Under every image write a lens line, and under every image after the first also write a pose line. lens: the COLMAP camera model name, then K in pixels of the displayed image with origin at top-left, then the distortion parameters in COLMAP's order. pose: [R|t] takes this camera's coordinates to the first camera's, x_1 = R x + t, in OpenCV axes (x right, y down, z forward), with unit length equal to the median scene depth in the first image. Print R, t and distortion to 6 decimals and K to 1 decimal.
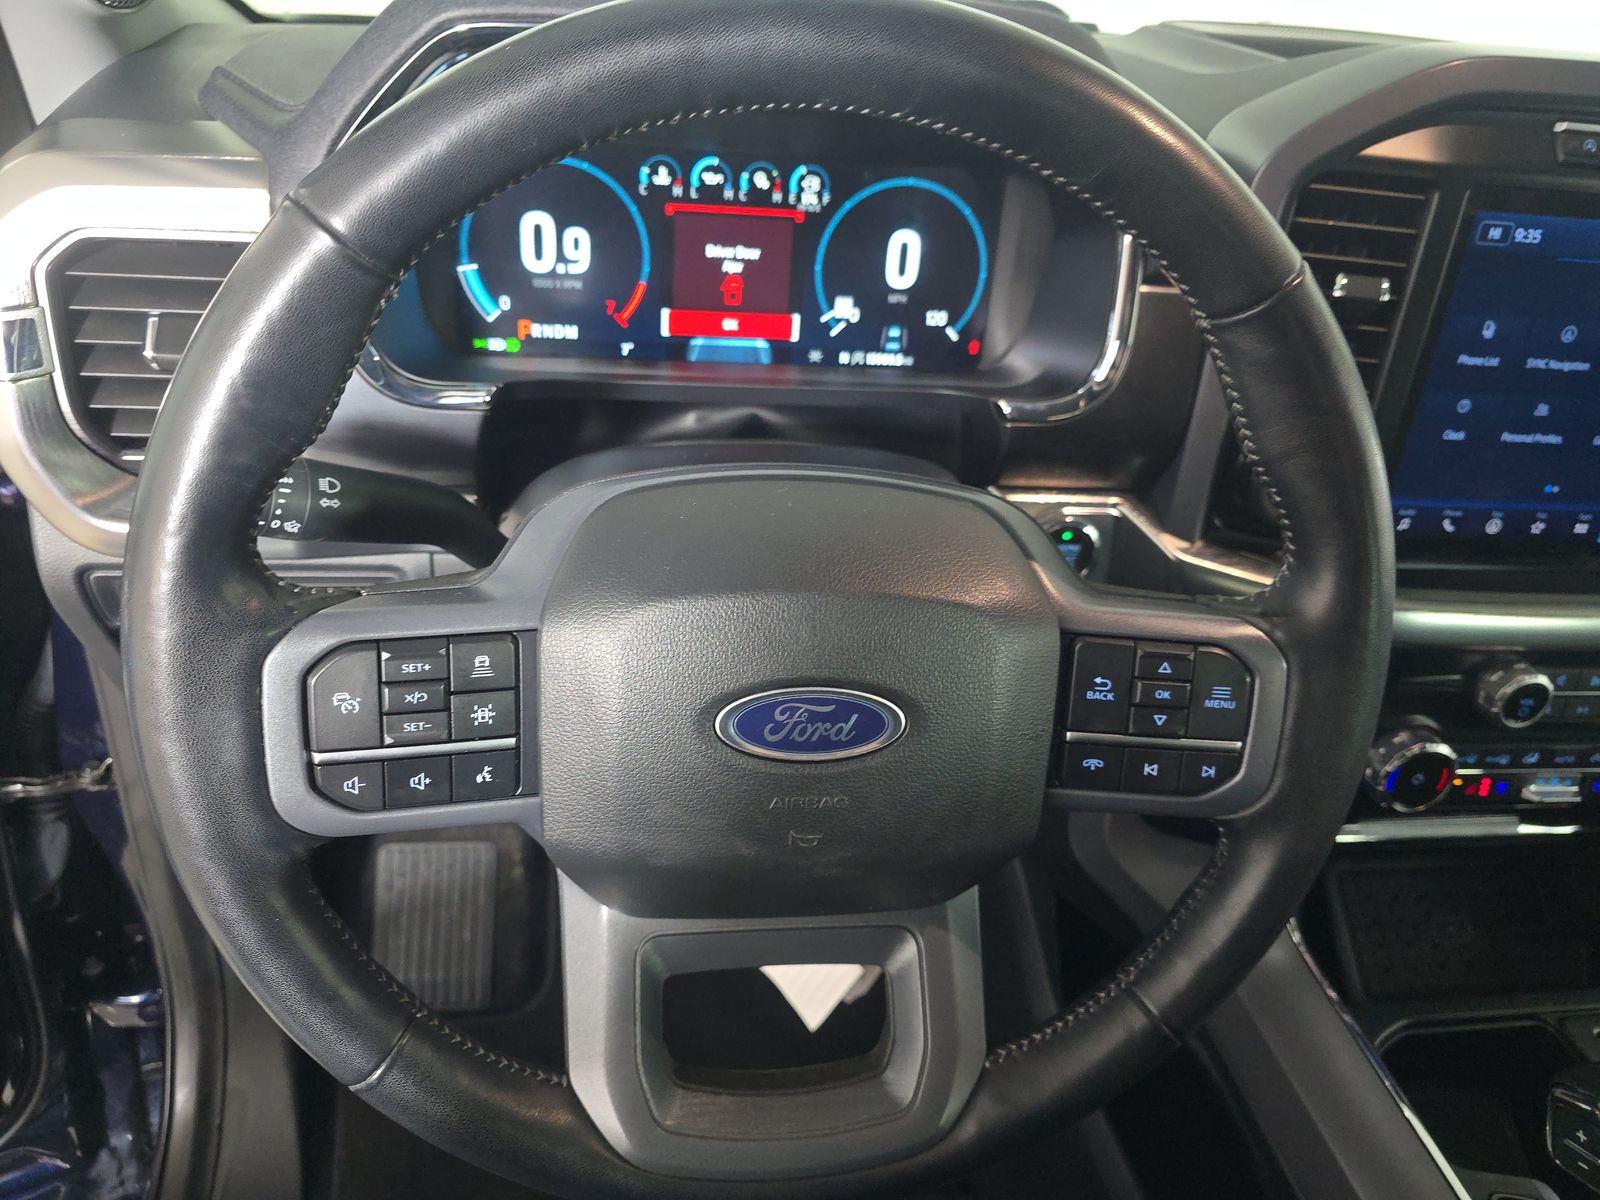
lens RADIAL K [[1124.7, 0, 800.0], [0, 1124.7, 600.0], [0, 0, 1]] dist [0.051162, -0.060825]
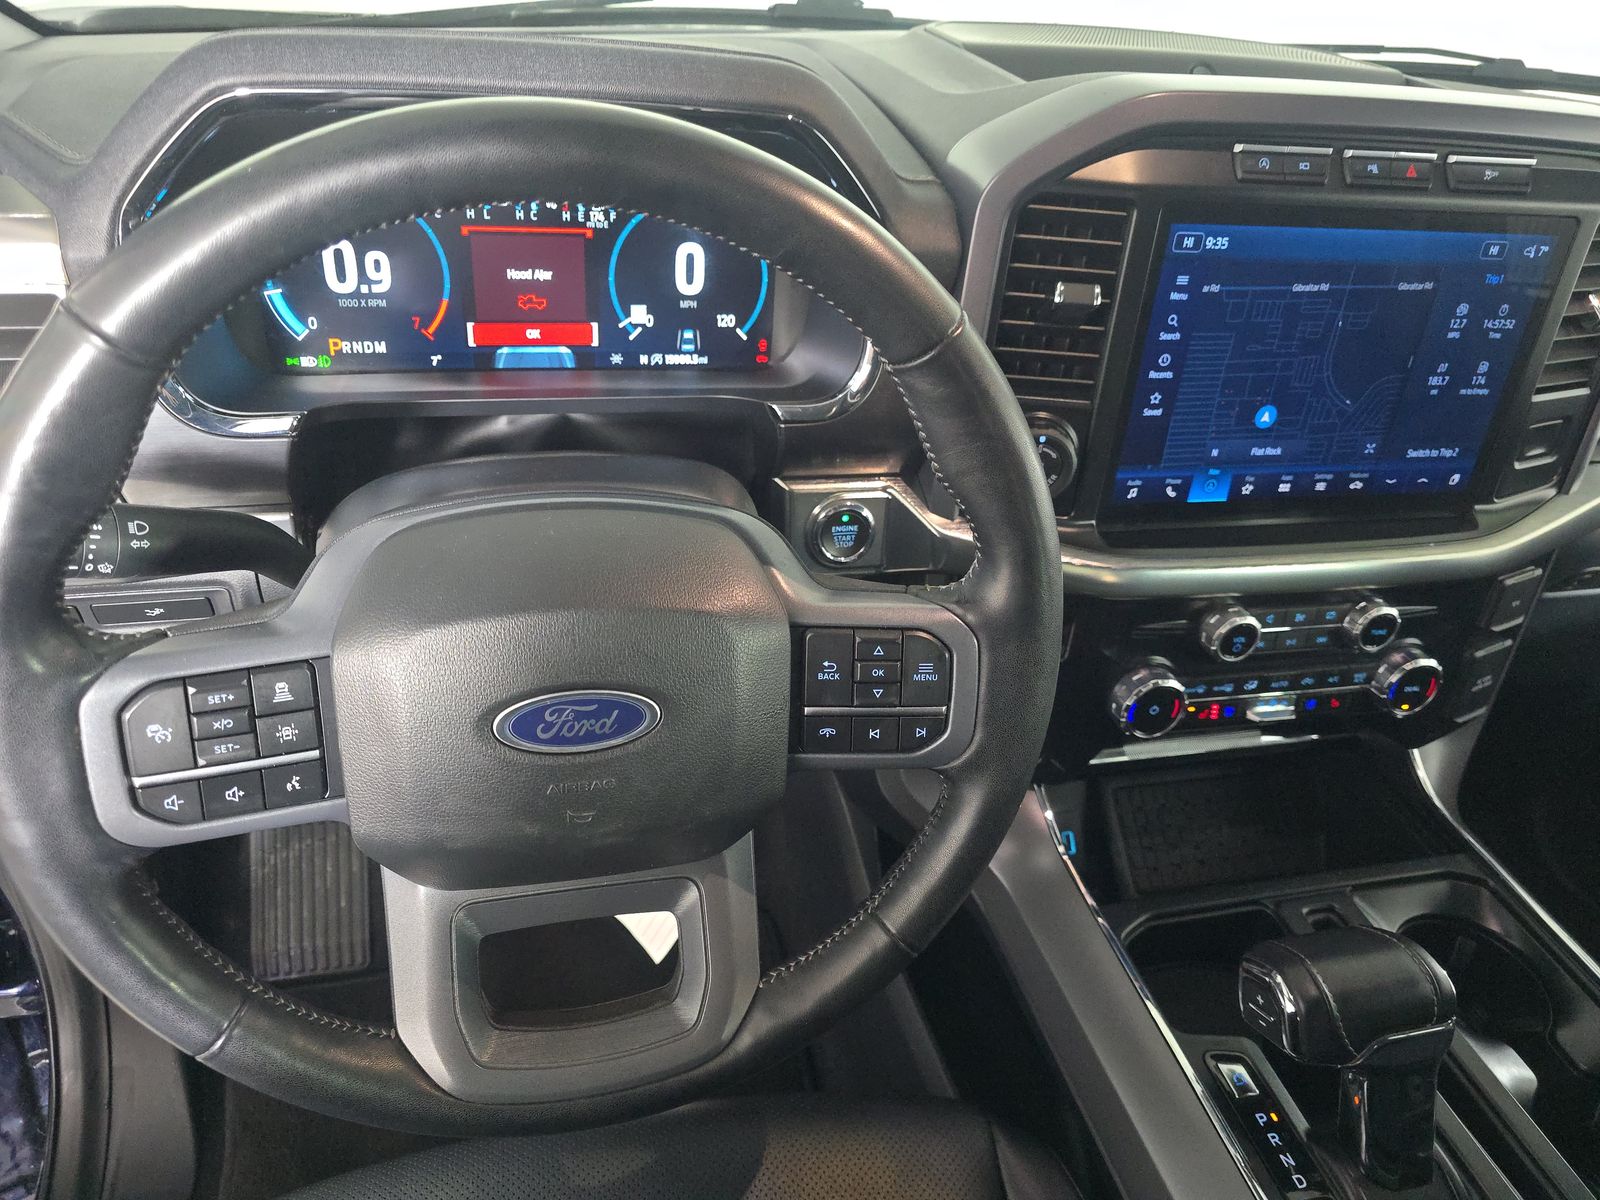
lens RADIAL K [[1116.9, 0, 800.0], [0, 1116.9, 600.0], [0, 0, 1]] dist [0.041005, -0.031402]
pose [[0.994240, -0.057393, 0.090516, 0.093914], [0.052031, 0.996810, 0.060524, -0.049721], [-0.093700, -0.055466, 0.994054, -0.120584]]
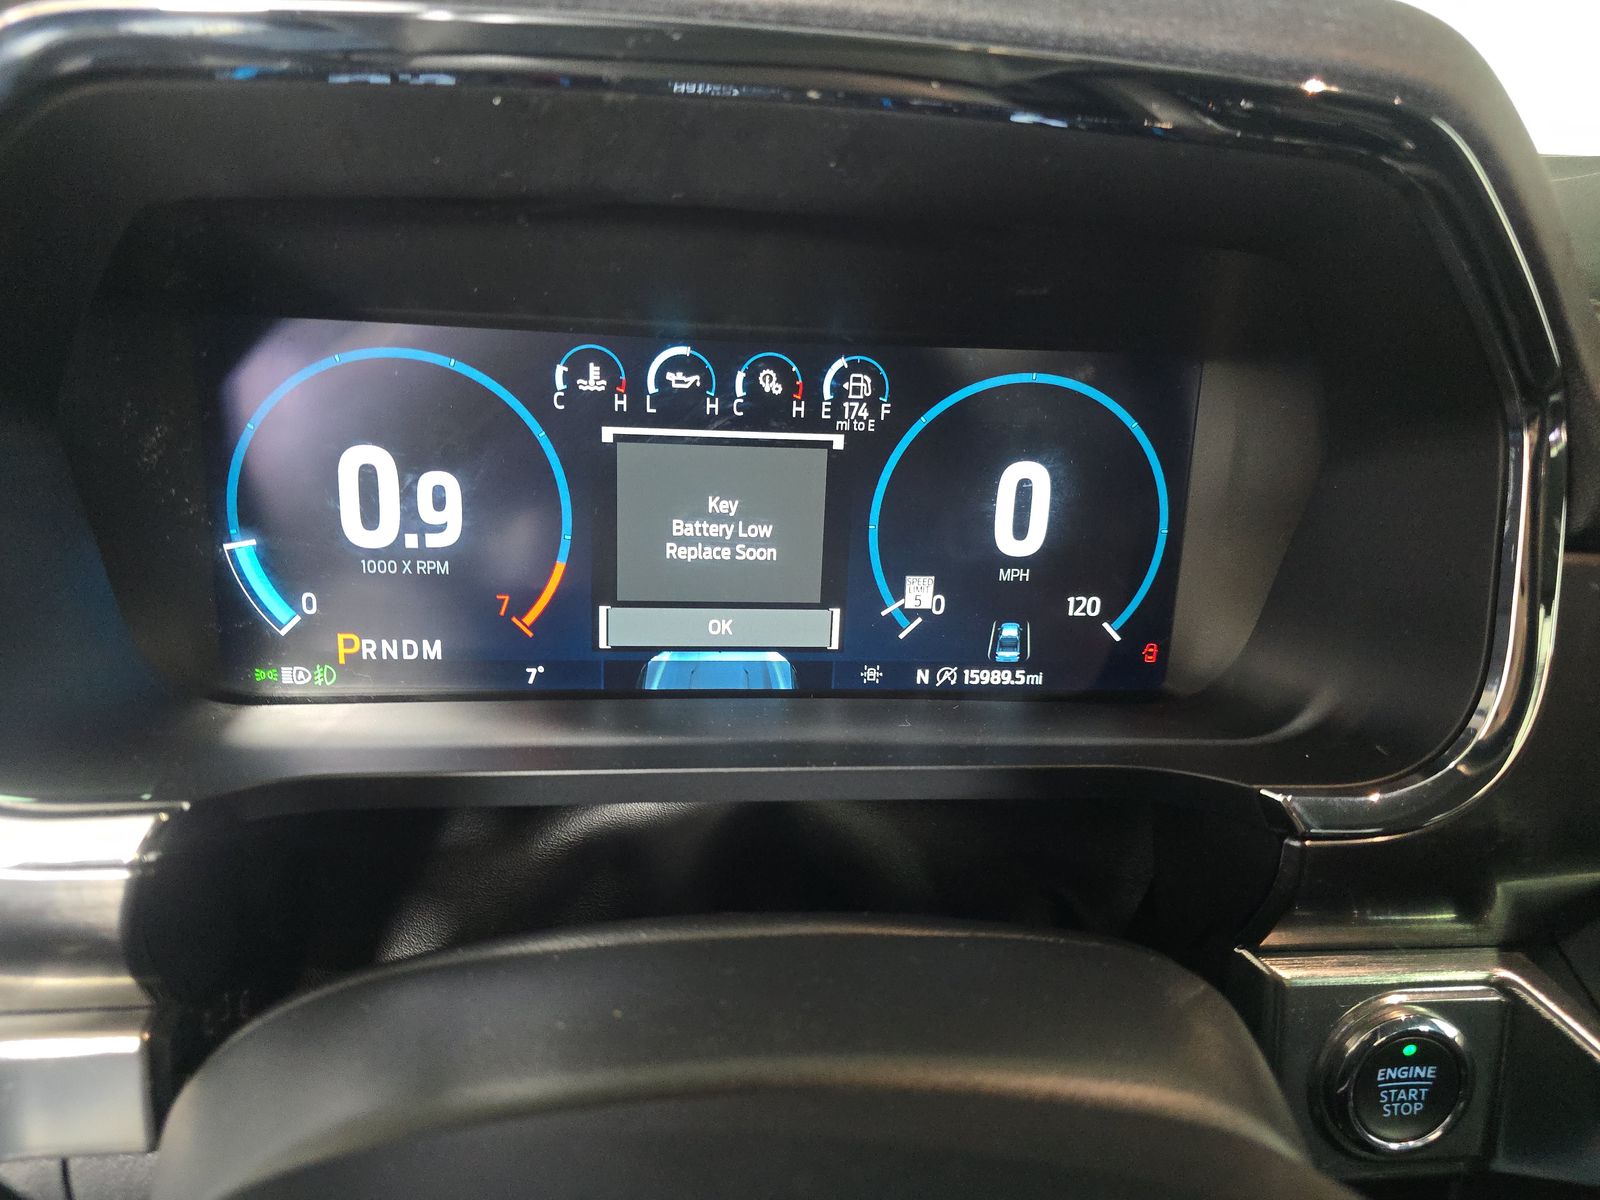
lens RADIAL K [[1124.7, 0, 800.0], [0, 1124.7, 600.0], [0, 0, 1]] dist [0.051162, -0.060825]
pose [[0.999389, -0.023571, -0.025824, -0.008117], [0.017738, 0.978286, -0.206500, -0.165194], [0.030131, 0.205916, 0.978106, 0.527961]]
